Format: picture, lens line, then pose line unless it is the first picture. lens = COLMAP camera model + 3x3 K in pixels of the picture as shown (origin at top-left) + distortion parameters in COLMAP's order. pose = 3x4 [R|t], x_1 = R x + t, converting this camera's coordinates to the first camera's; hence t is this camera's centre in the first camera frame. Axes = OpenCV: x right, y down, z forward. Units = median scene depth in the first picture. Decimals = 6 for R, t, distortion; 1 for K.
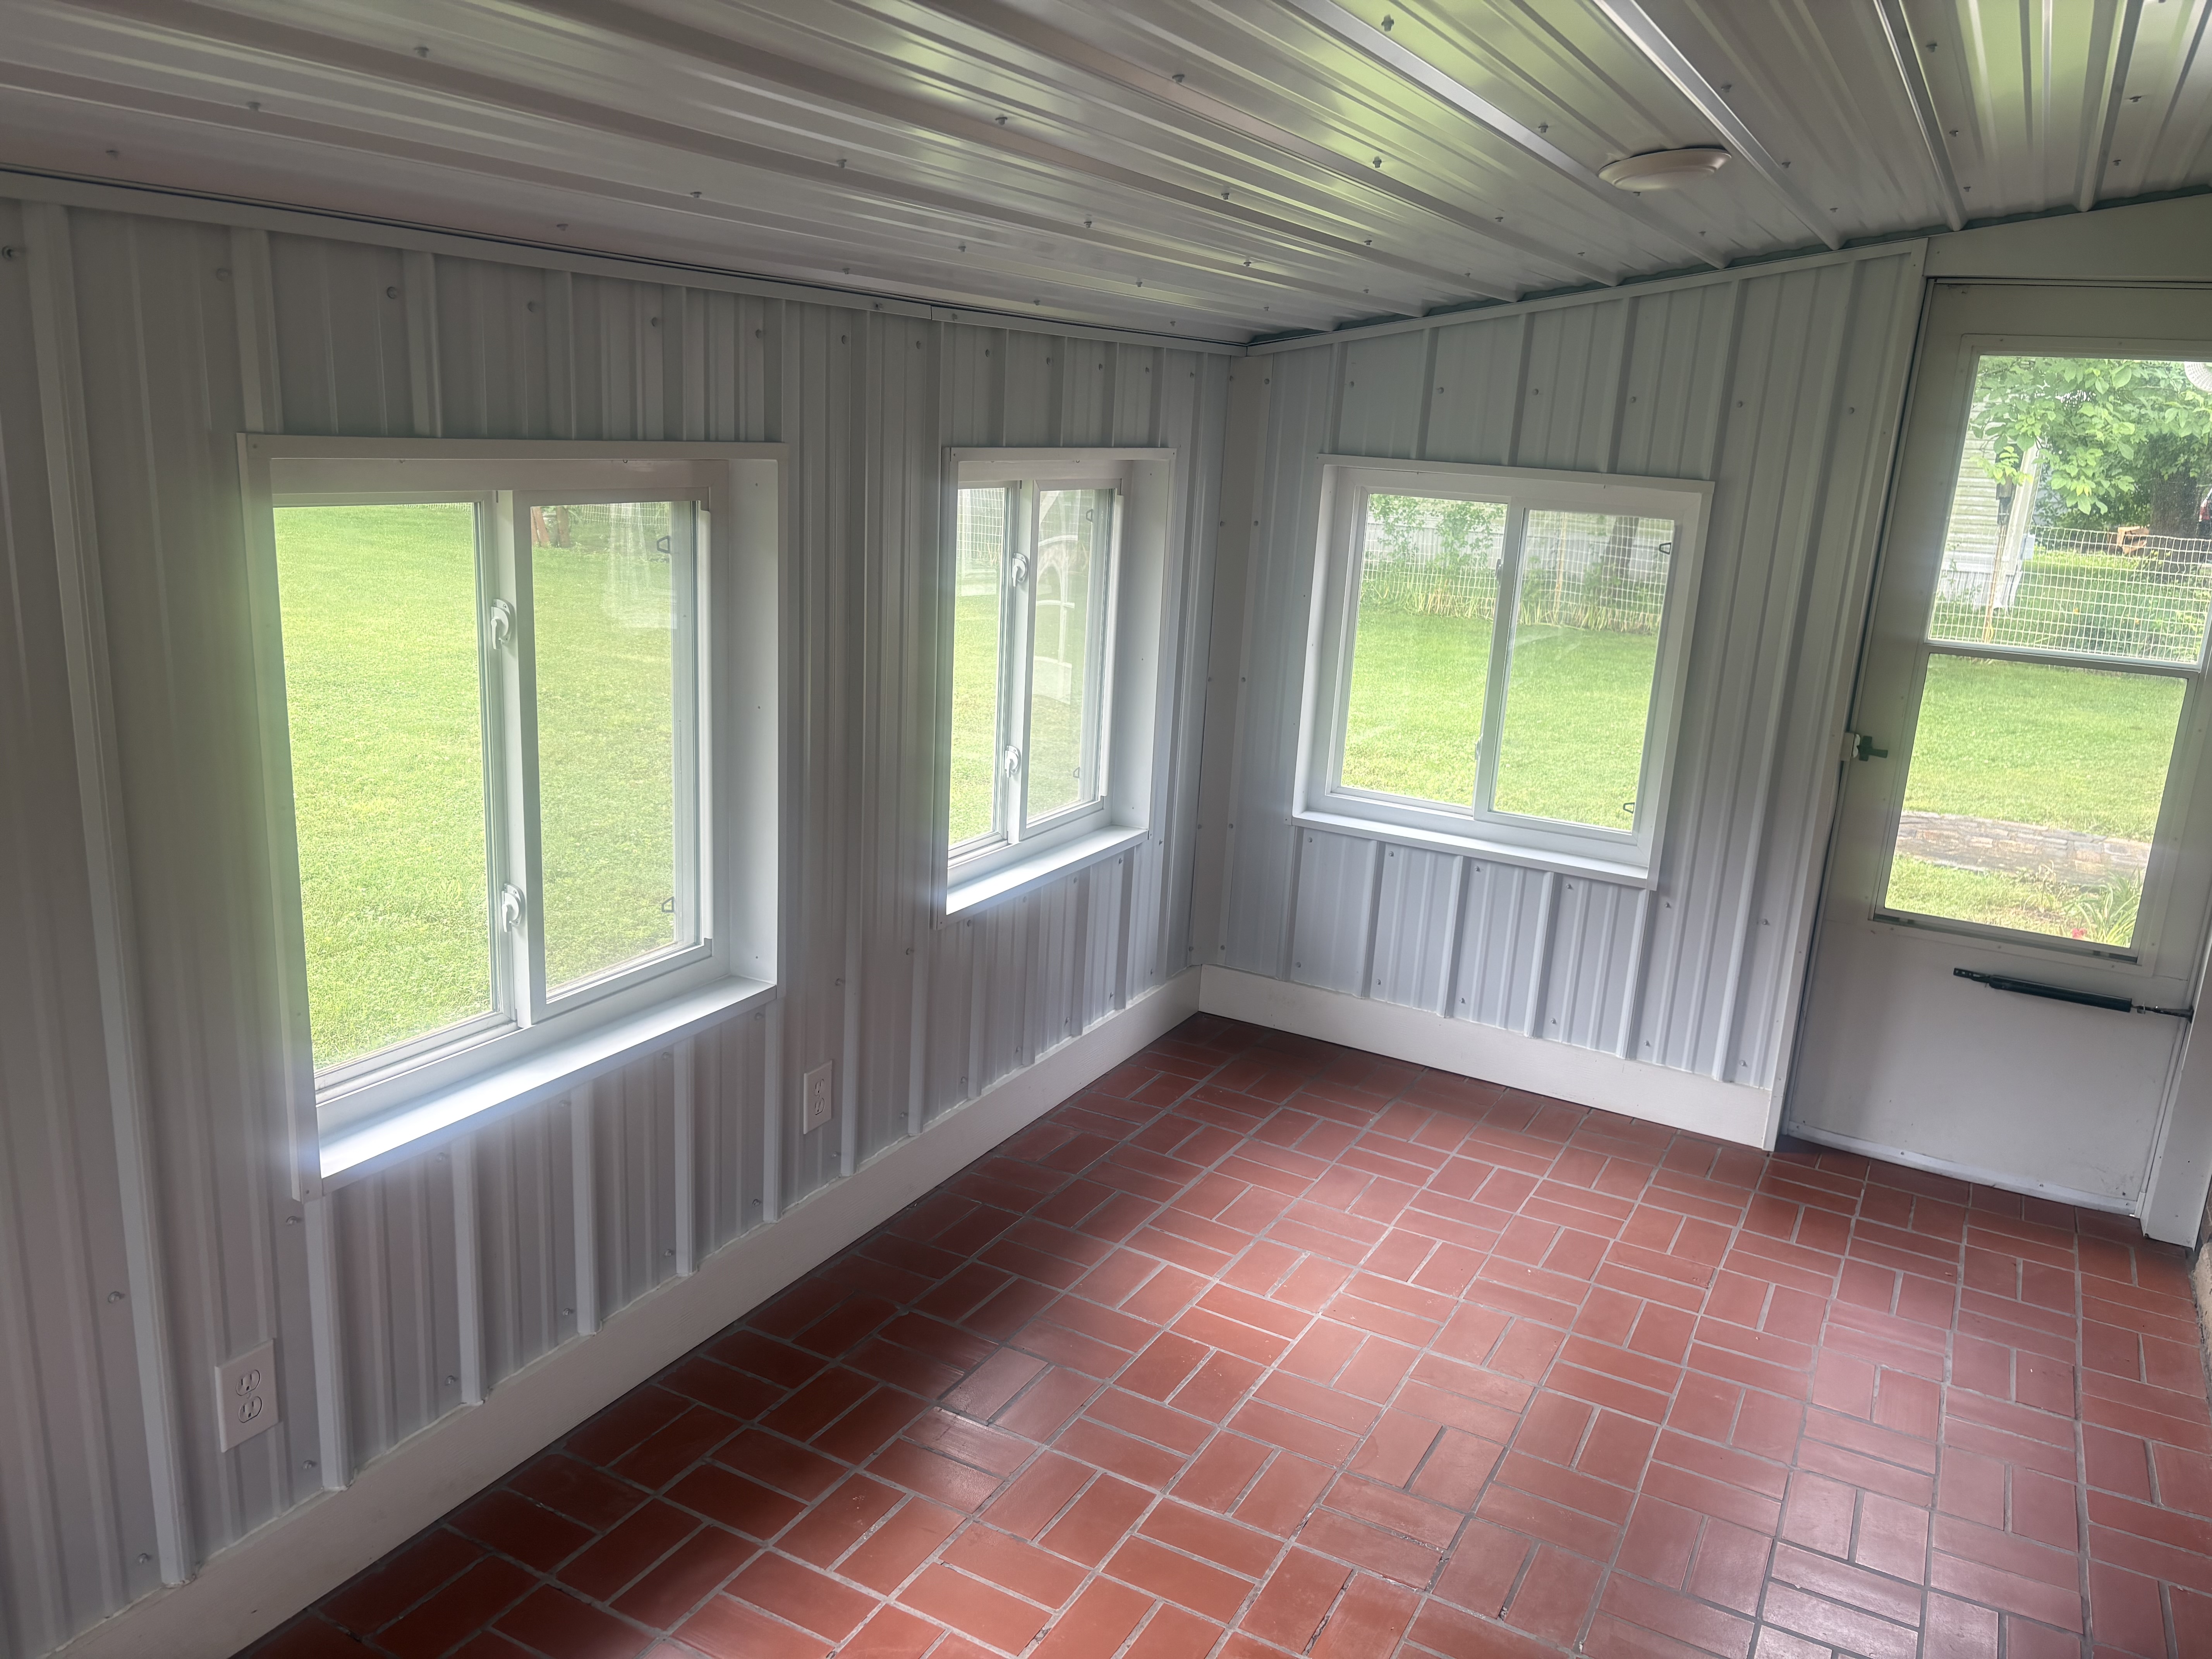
lens RADIAL K [[1689.7, 0, 1110.4], [0, 1689.7, 847.7], [0, 0, 1]] dist [0.053256, -0.060624]
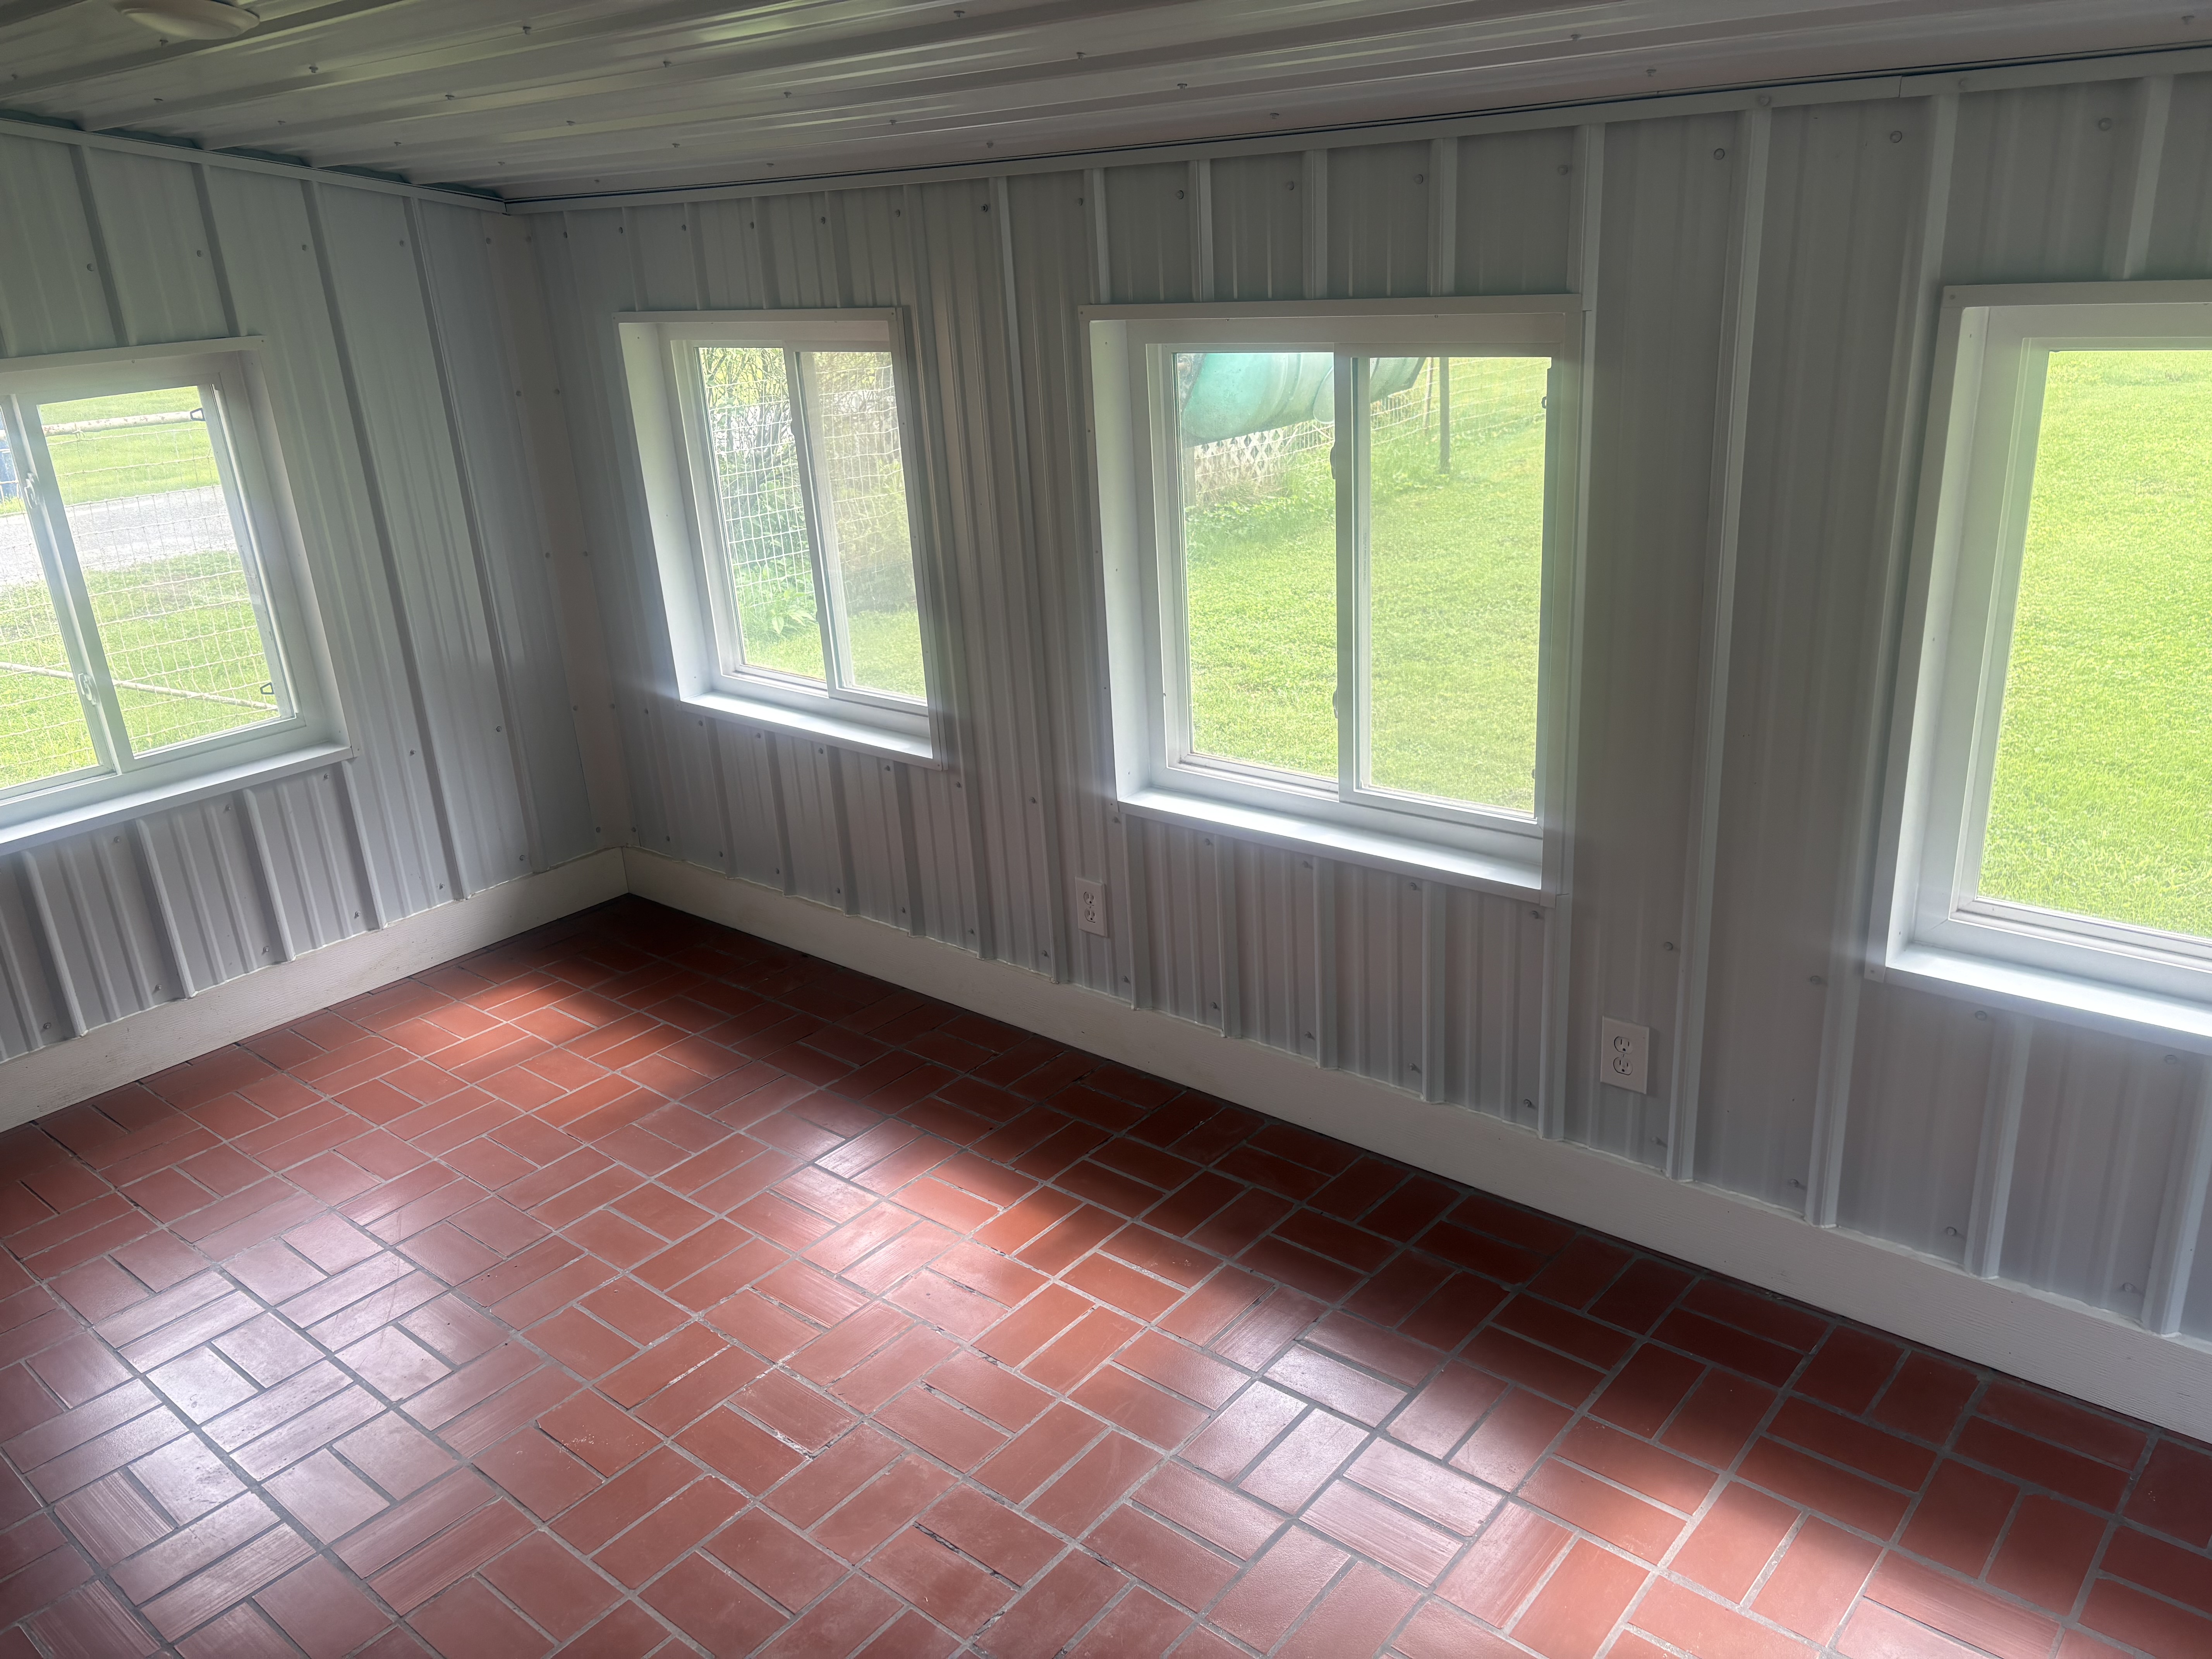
lens RADIAL K [[1689.7, 0, 1108.8], [0, 1689.7, 815.0], [0, 0, 1]] dist [0.053256, -0.060624]
pose [[-0.224050, 0.271692, -0.935941, 0.867220], [-0.209455, 0.924490, 0.318508, -0.243922], [0.951804, 0.267399, -0.150224, 1.089030]]
